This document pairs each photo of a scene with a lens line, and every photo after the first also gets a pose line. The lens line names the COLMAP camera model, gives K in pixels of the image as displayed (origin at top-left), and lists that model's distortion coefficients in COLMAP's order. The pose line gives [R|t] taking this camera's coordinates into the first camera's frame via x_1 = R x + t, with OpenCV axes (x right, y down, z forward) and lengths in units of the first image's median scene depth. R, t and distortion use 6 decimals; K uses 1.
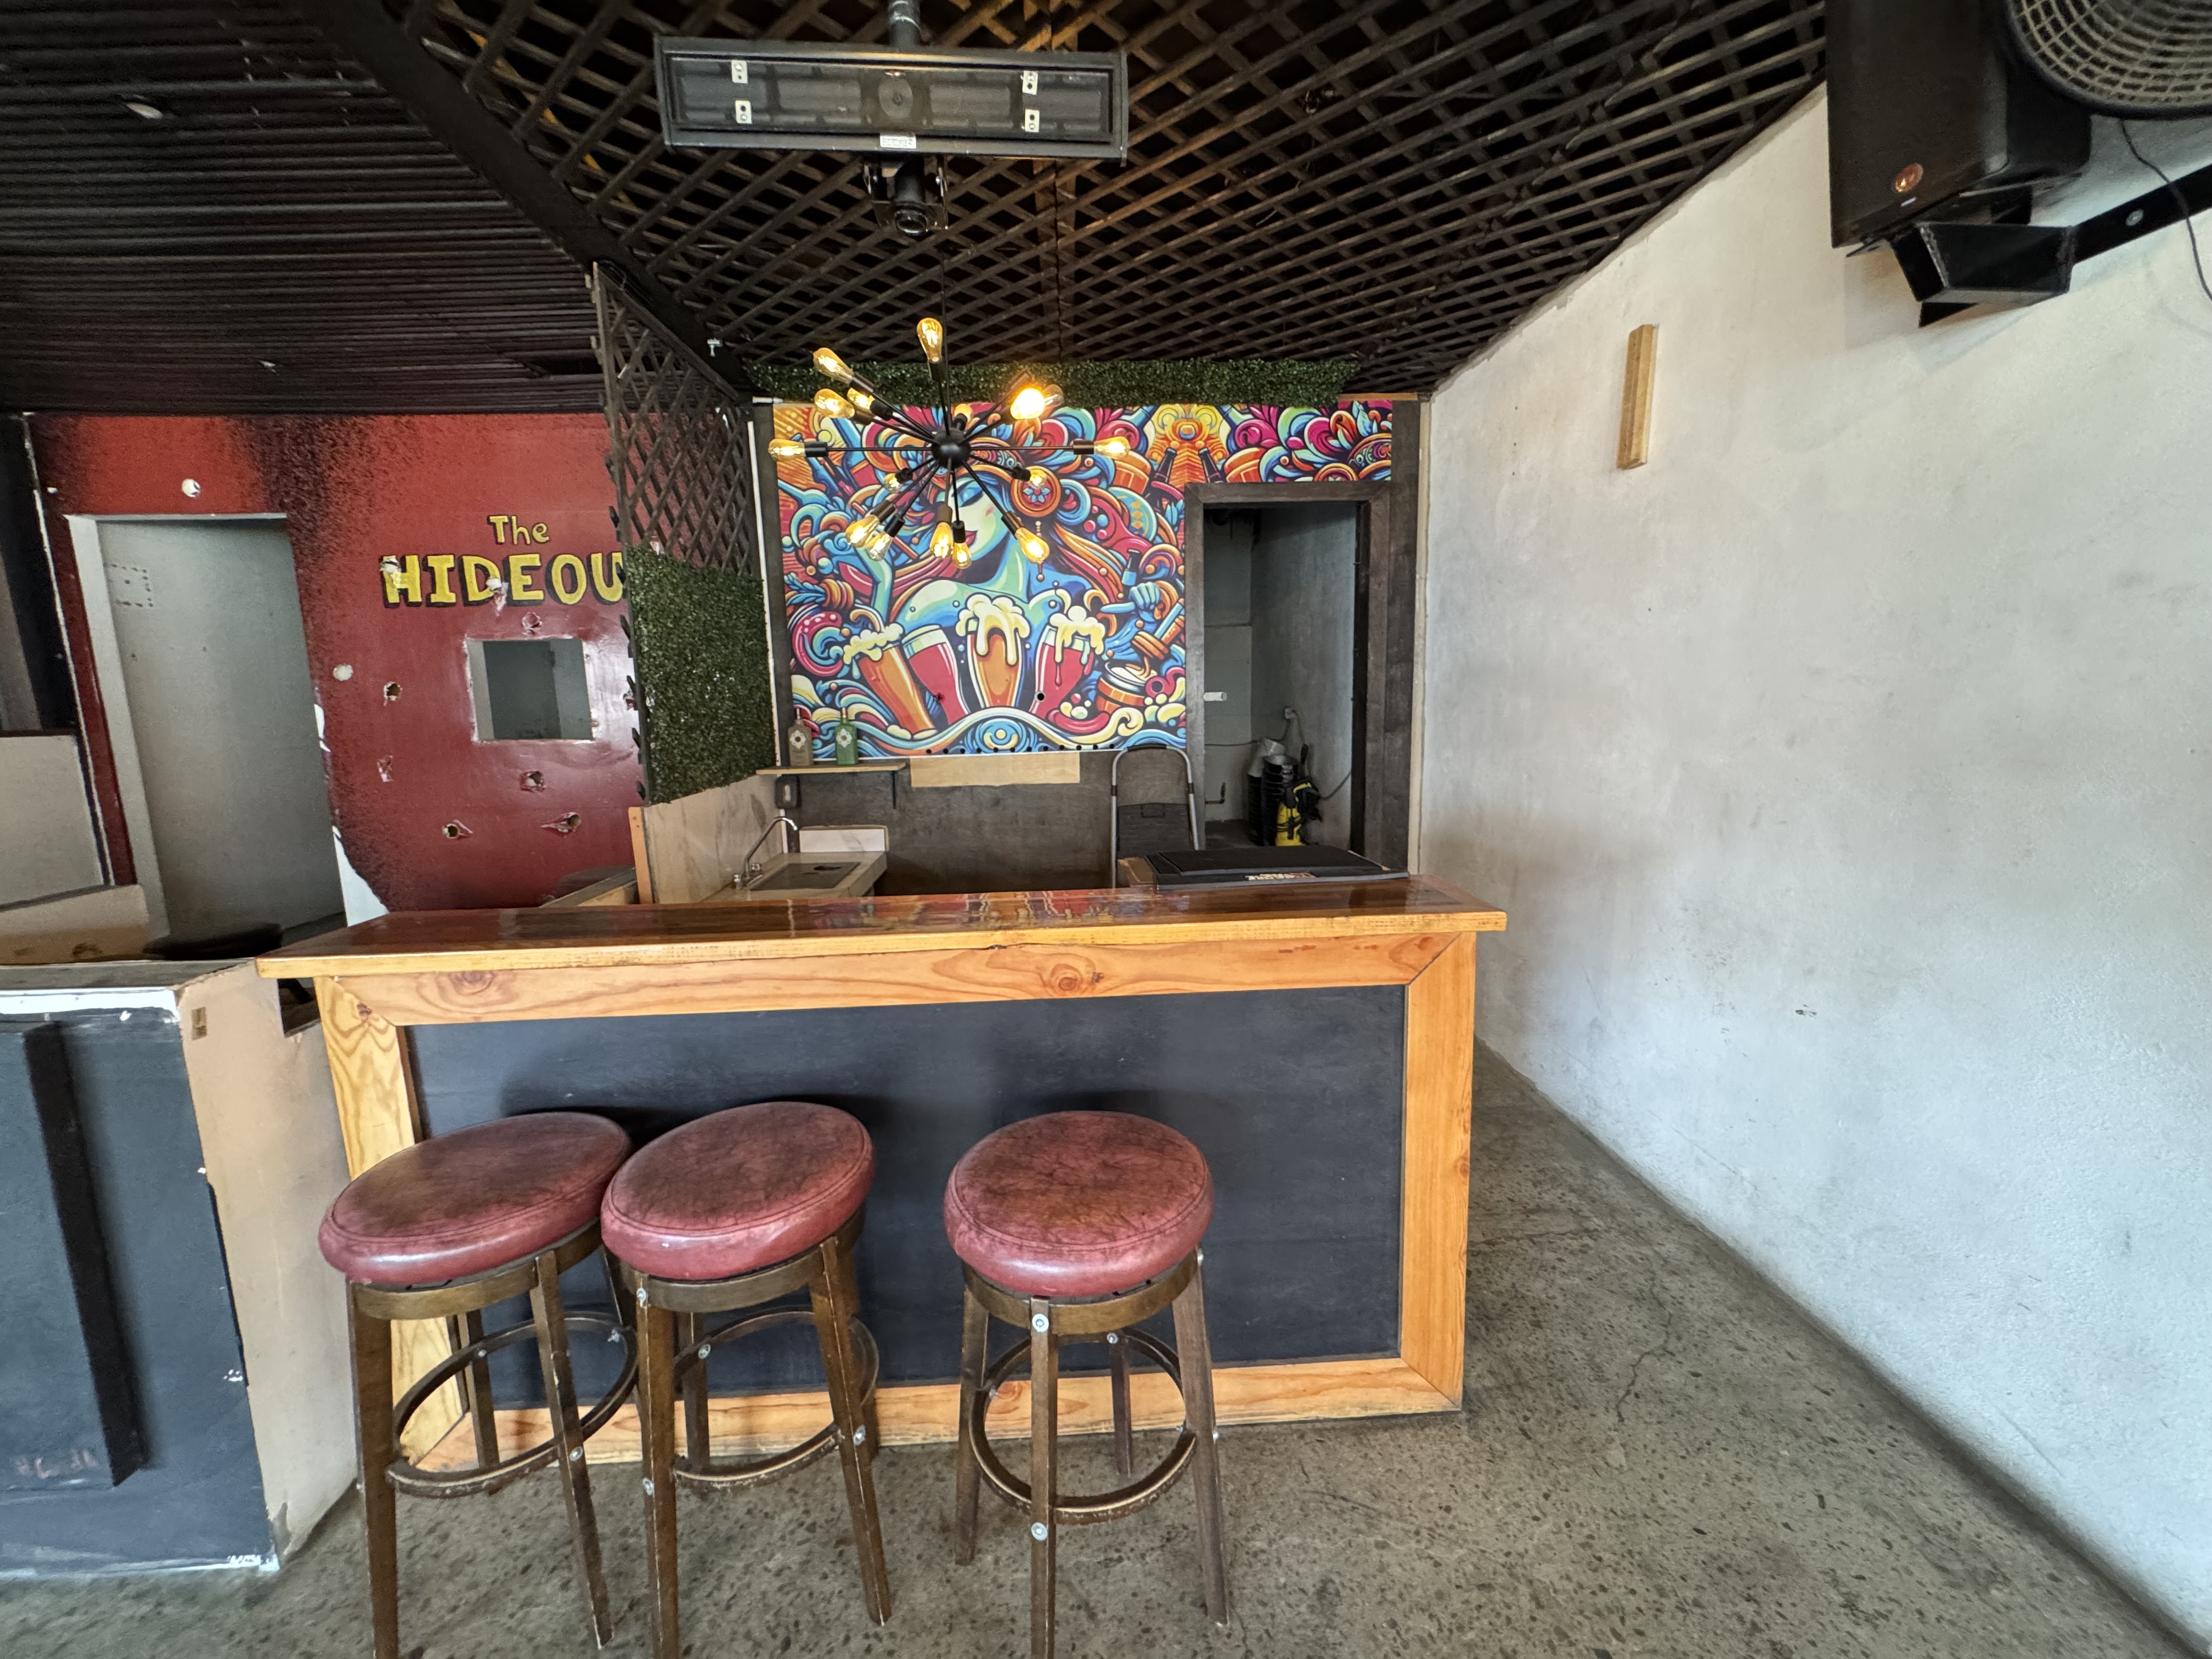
lens RADIAL K [[890.9, 0, 1107.0], [0, 890.9, 830.1], [0, 0, 1]] dist [-0.002577, 0.000669]
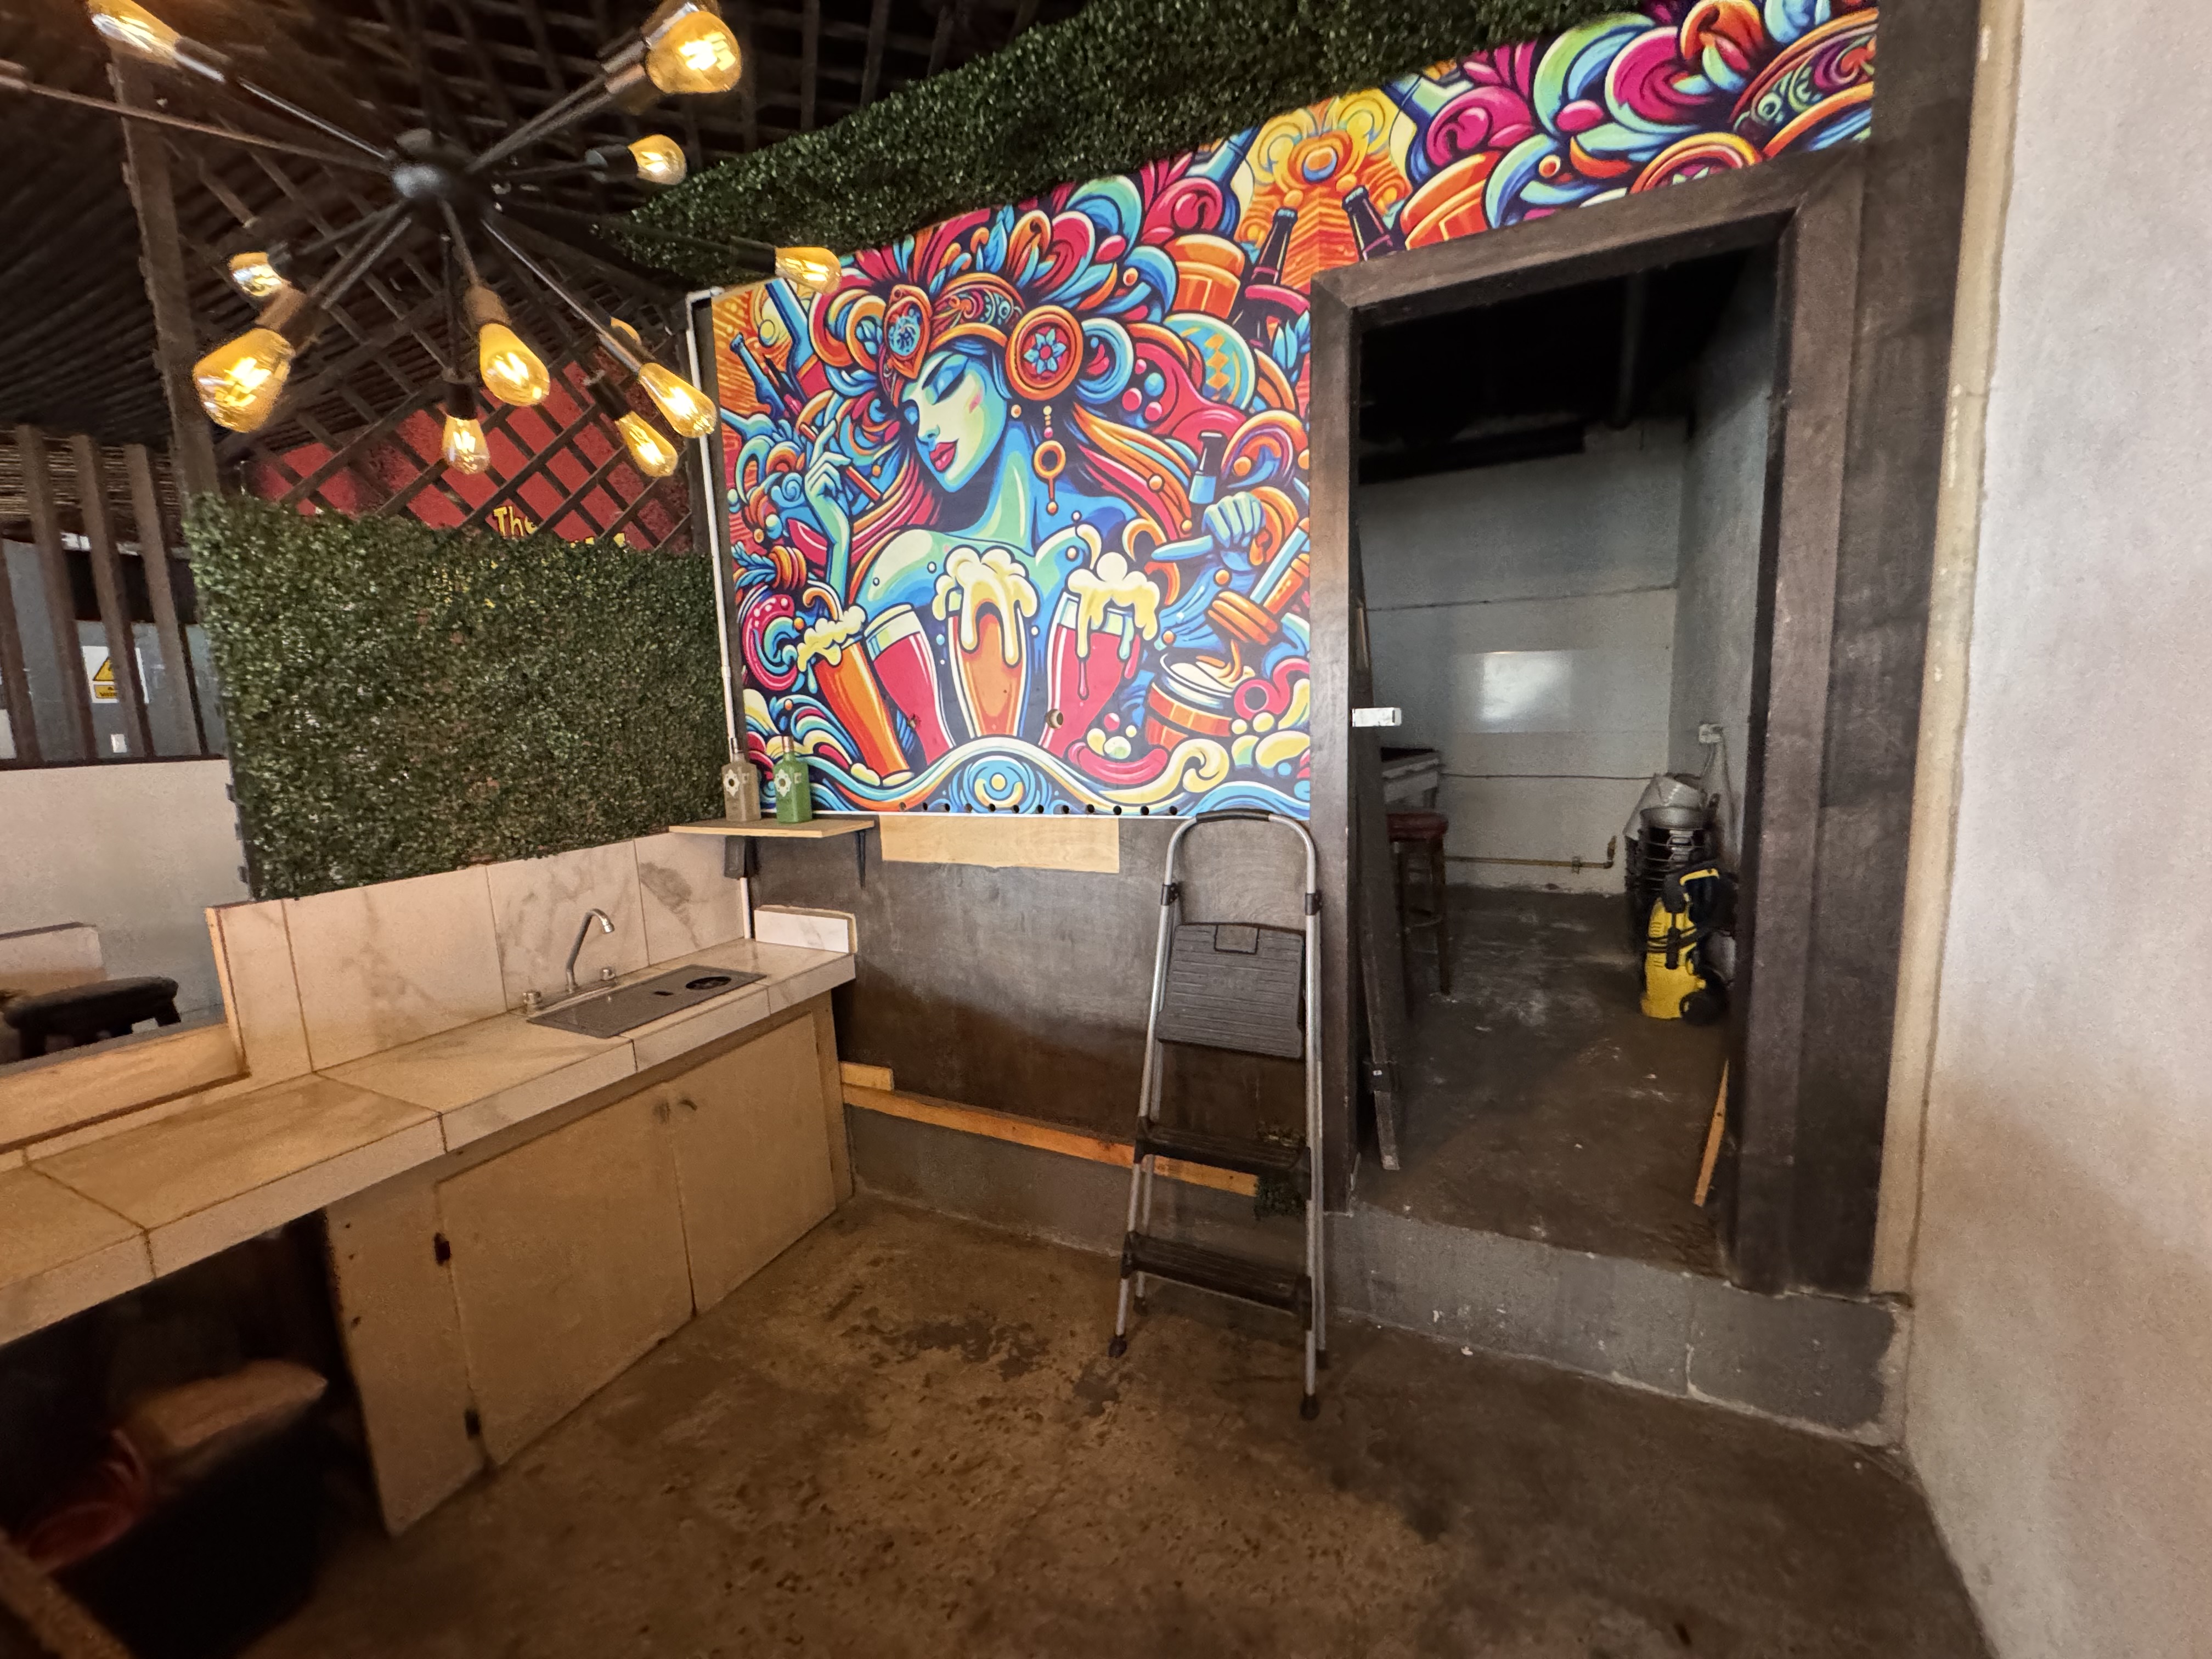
lens RADIAL K [[890.9, 0, 1098.1], [0, 890.9, 828.0], [0, 0, 1]] dist [-0.002577, 0.000669]
pose [[0.874228, 0.056694, -0.482194, 0.233693], [-0.058810, 0.998211, 0.010741, -0.089908], [0.481941, 0.018968, 0.875999, 0.527365]]
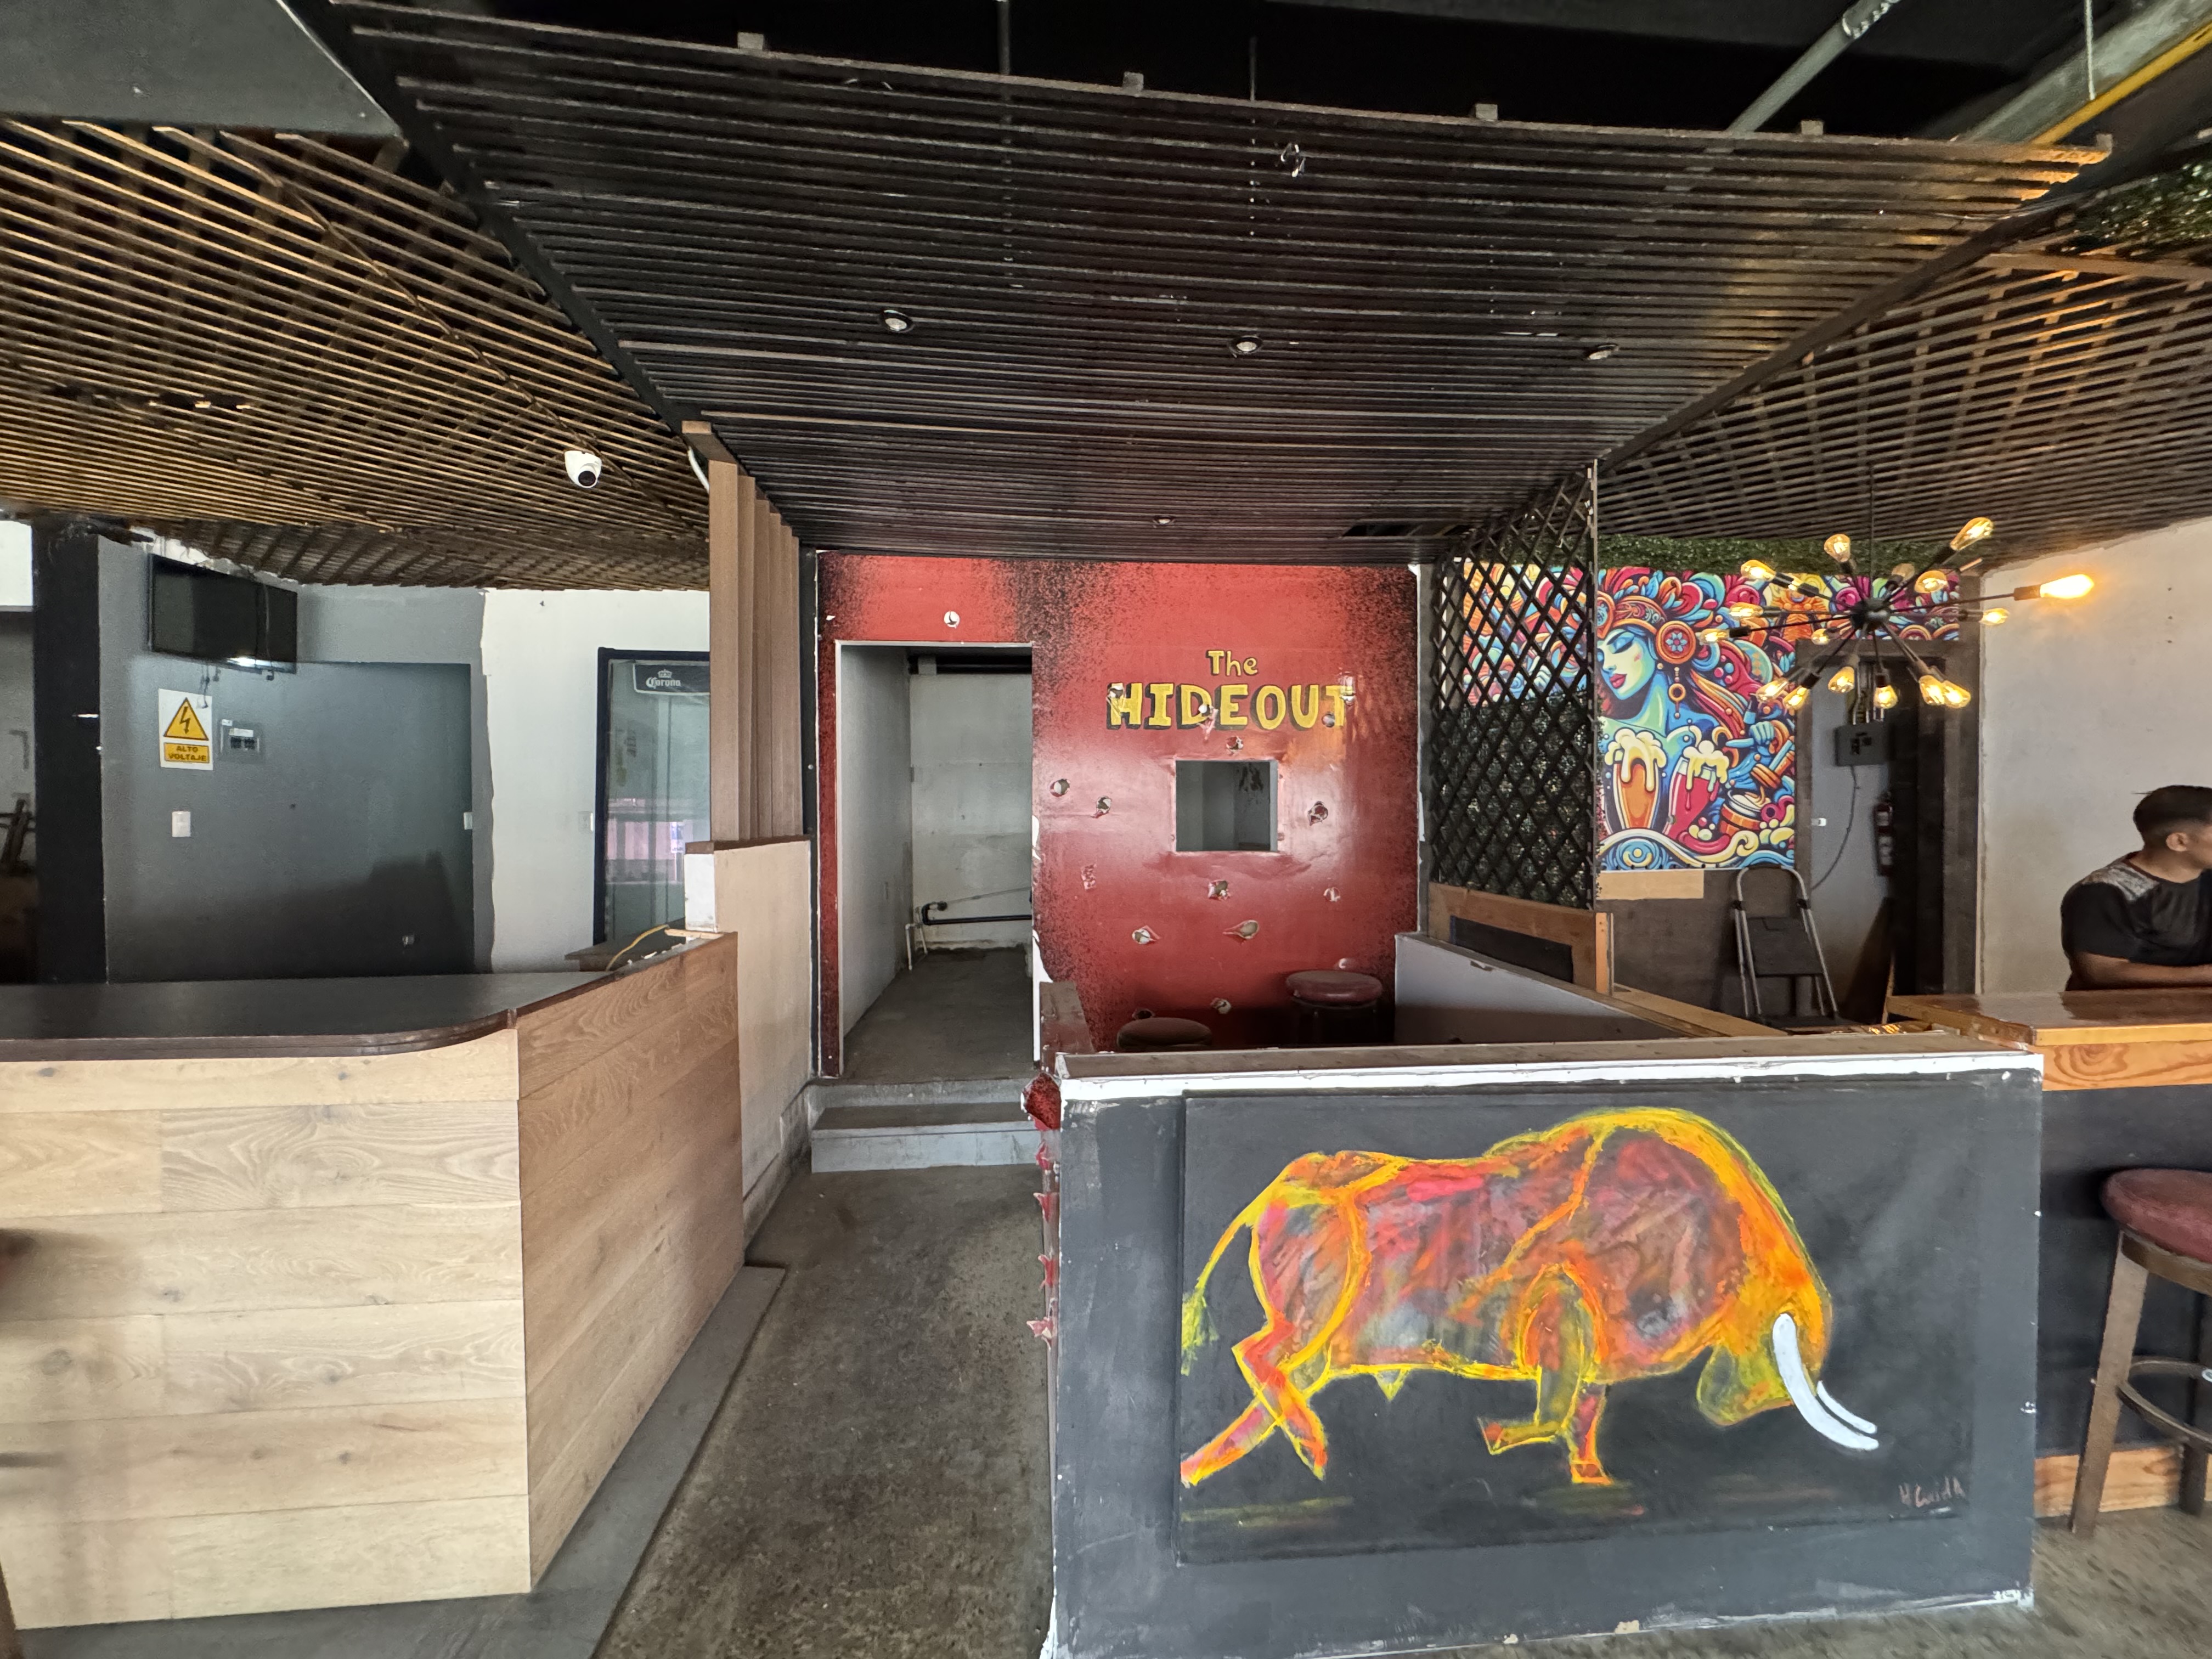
lens RADIAL K [[890.9, 0, 1107.5], [0, 890.9, 828.0], [0, 0, 1]] dist [-0.002577, 0.000669]
pose [[0.998742, 0.015862, 0.047563, -0.849842], [-0.009178, 0.990448, -0.137582, 0.019609], [-0.049291, 0.136973, 0.989348, -0.060869]]
